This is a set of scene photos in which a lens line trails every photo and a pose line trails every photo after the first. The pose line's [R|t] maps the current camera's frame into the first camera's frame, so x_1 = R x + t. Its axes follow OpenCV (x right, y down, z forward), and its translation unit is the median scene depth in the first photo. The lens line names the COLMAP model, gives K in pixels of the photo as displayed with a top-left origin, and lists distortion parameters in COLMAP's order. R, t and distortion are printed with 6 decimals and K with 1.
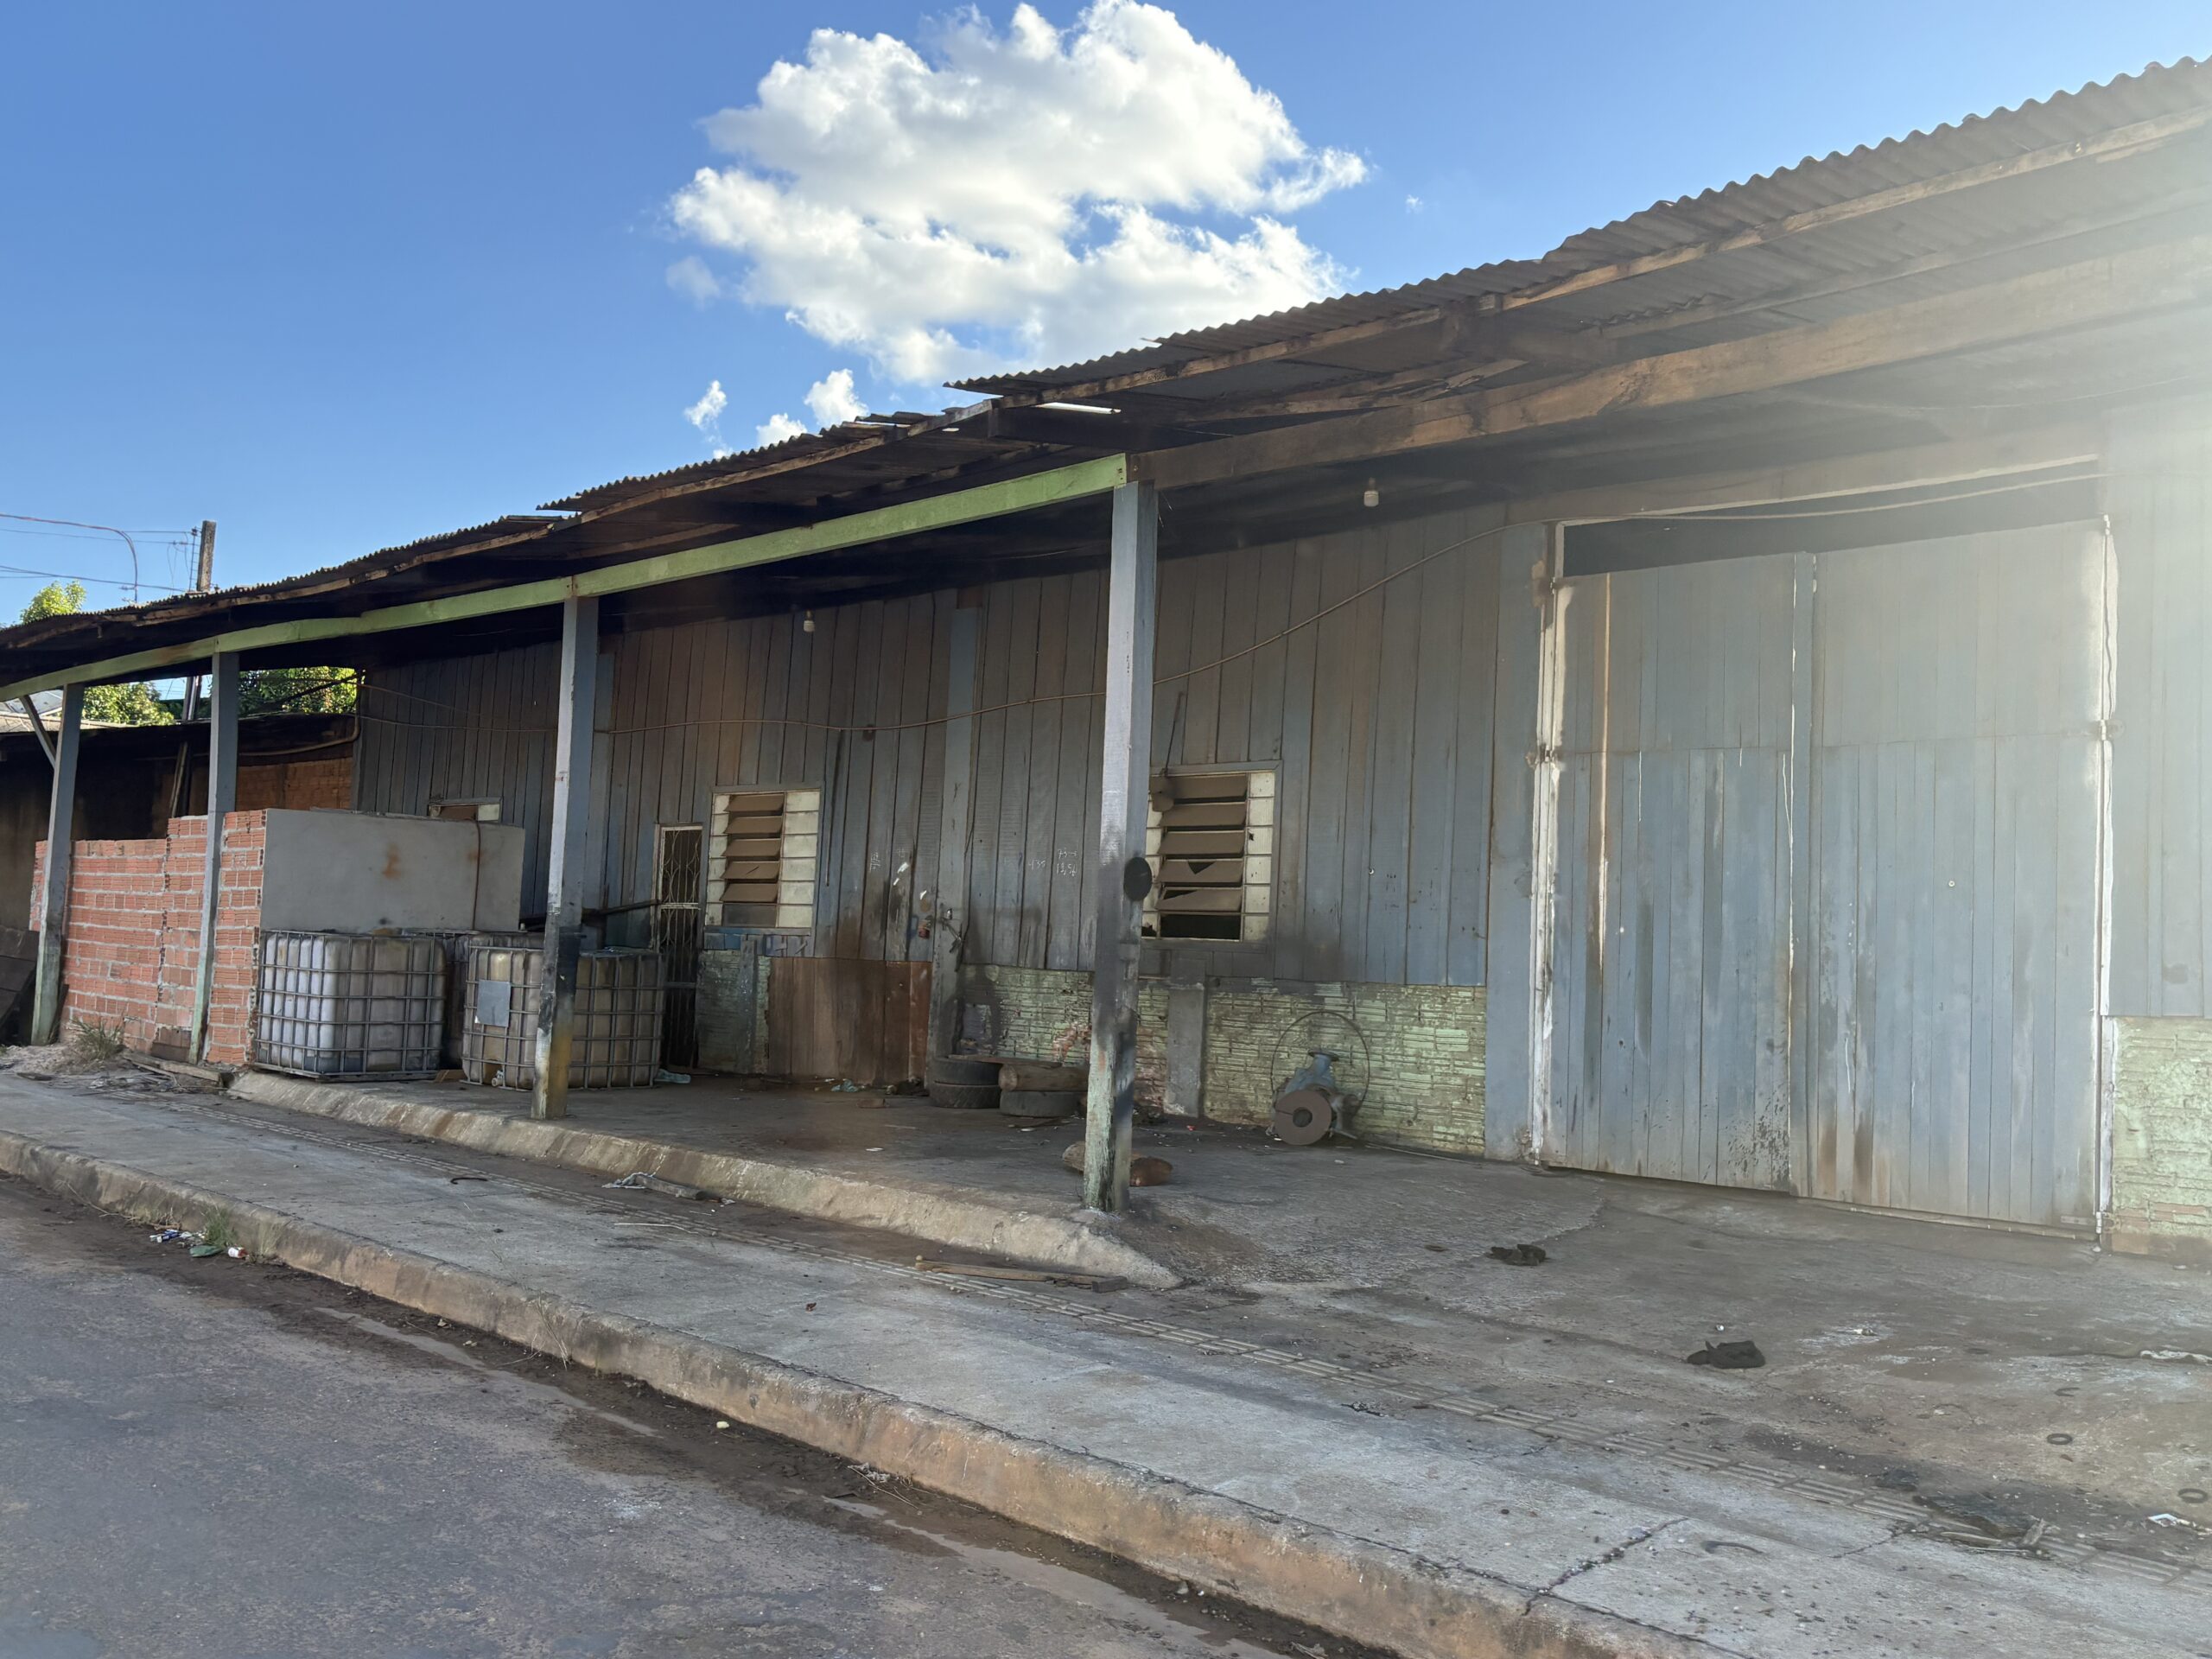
lens RADIAL K [[1869.1, 0, 1115.5], [0, 1869.1, 844.4], [0, 0, 1]] dist [0.039547, -0.008773]
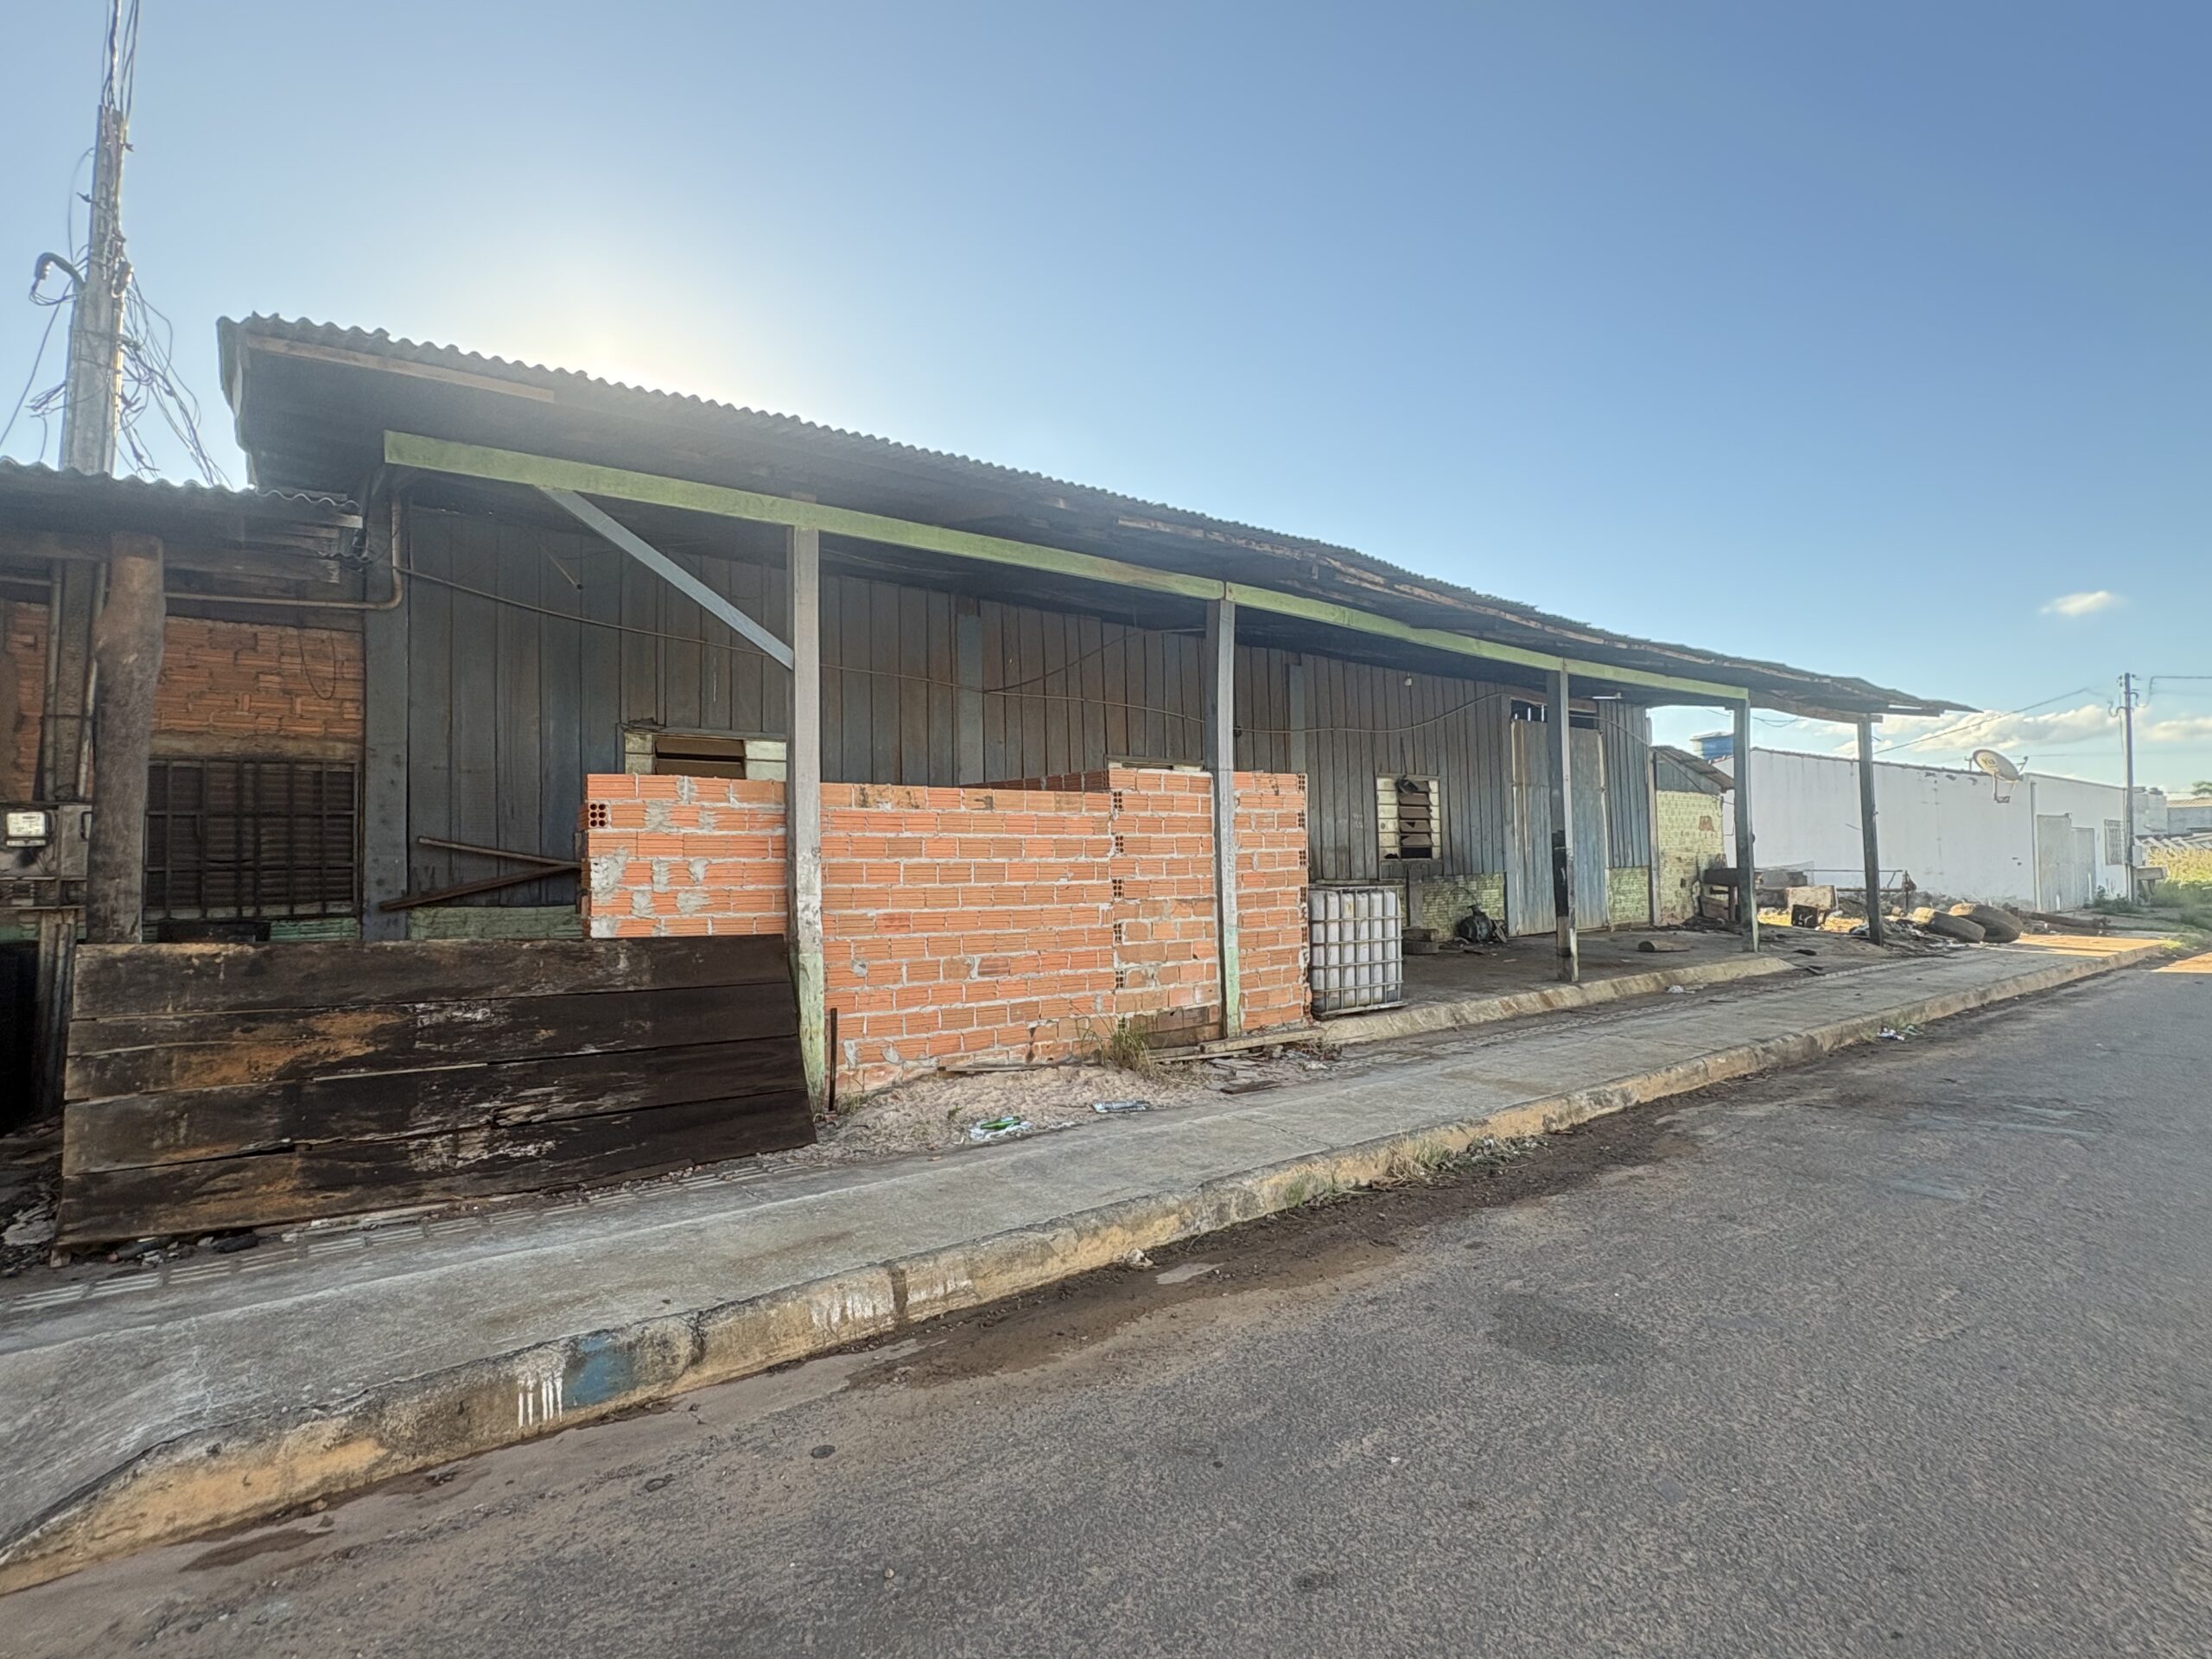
lens RADIAL K [[1097.2, 0, 1109.5], [0, 1097.2, 826.0], [0, 0, 1]] dist [0.001604, -0.001189]
pose [[0.155446, -0.013224, 0.987756, -1.115160], [-0.035892, 0.999175, 0.019025, 0.002730], [-0.987192, -0.038410, 0.154843, 1.054560]]
